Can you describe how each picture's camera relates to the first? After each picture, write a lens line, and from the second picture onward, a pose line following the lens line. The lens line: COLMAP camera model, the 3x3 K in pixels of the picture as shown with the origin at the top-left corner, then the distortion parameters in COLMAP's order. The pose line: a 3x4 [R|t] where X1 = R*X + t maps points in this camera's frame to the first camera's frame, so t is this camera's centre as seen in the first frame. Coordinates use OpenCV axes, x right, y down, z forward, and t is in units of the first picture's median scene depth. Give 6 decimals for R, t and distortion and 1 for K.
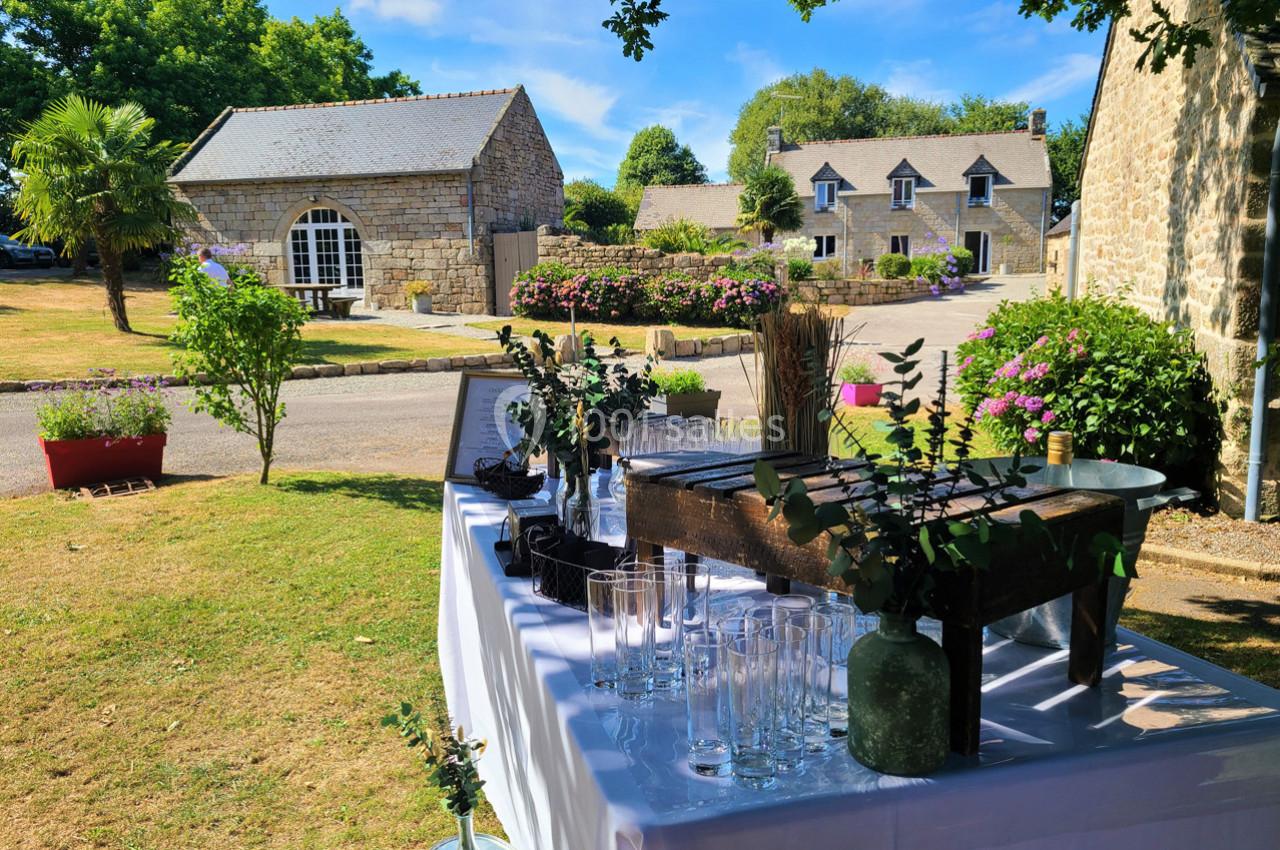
lens RADIAL K [[992.2, 0, 698.1], [0, 992.2, 444.3], [0, 0, 1]] dist [0.050167, -0.027859]
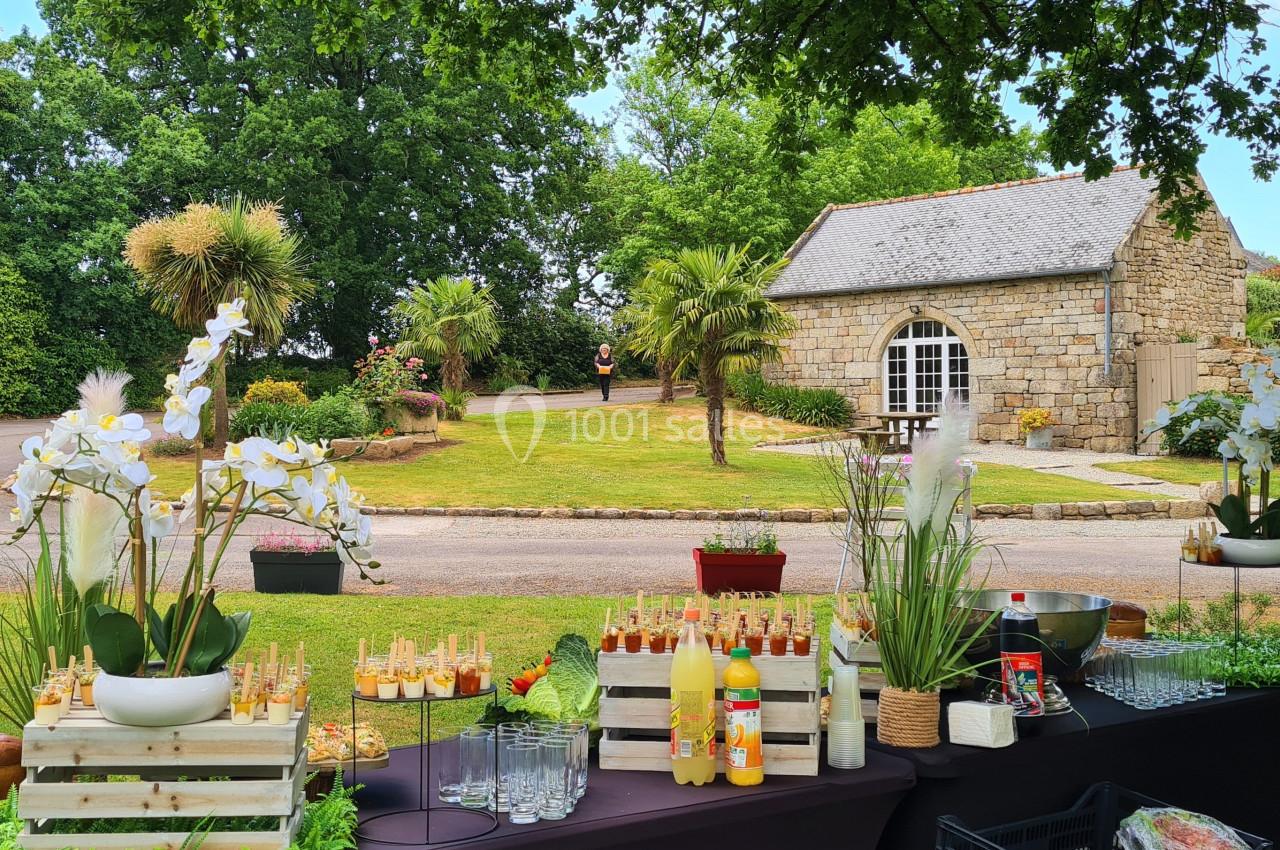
lens RADIAL K [[1532.2, 0, 655.5], [0, 1532.2, 359.3], [0, 0, 1]] dist [0.030047, 0.000000]
pose [[0.865380, -0.010225, -0.501012, 0.062093], [-0.083374, 0.982919, -0.164068, 0.019989], [0.494131, 0.183752, 0.849747, -0.170716]]
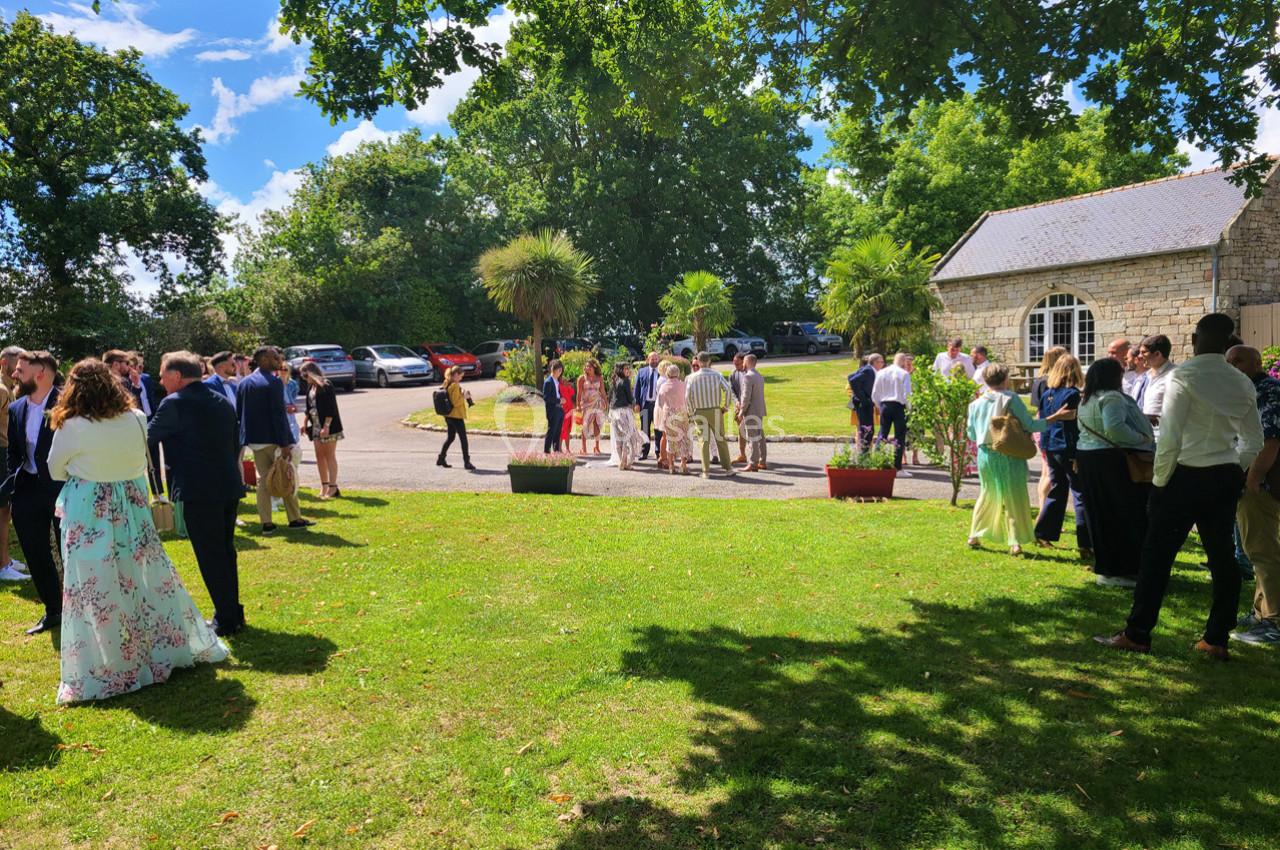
lens RADIAL K [[992.2, 0, 587.6], [0, 992.2, 407.5], [0, 0, 1]] dist [0.050167, -0.027859]
pose [[0.687800, 0.017878, -0.725680, 0.067661], [-0.097380, 0.992933, -0.067835, 0.012550], [0.719339, 0.117323, 0.684680, -0.107370]]
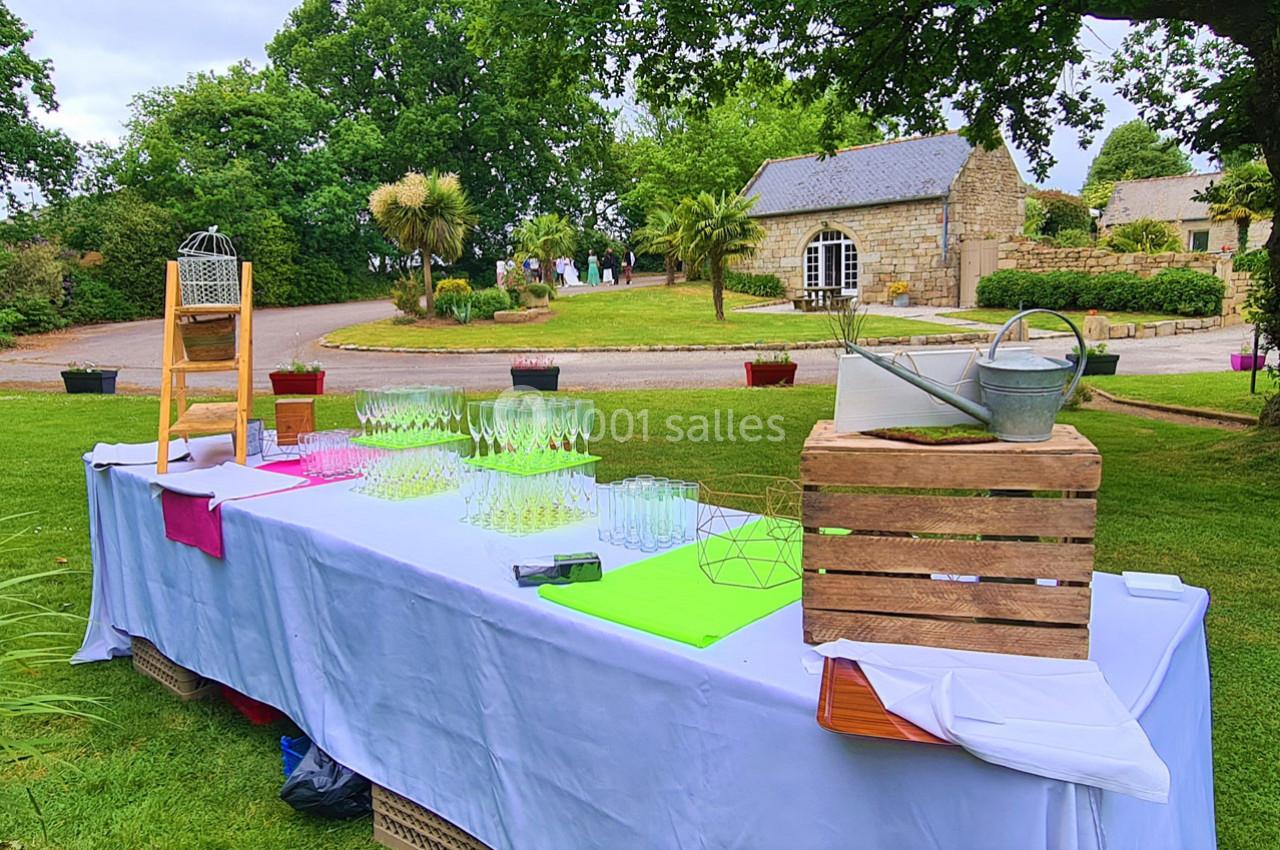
lens RADIAL K [[970.9, 0, 603.7], [0, 970.9, 422.5], [0, 0, 1]] dist [-0.023701, -0.023427]
pose [[0.854486, 0.048314, -0.517222, 0.048926], [-0.055798, 0.998441, 0.001083, 0.037884], [0.516468, 0.027935, 0.855851, -0.264457]]
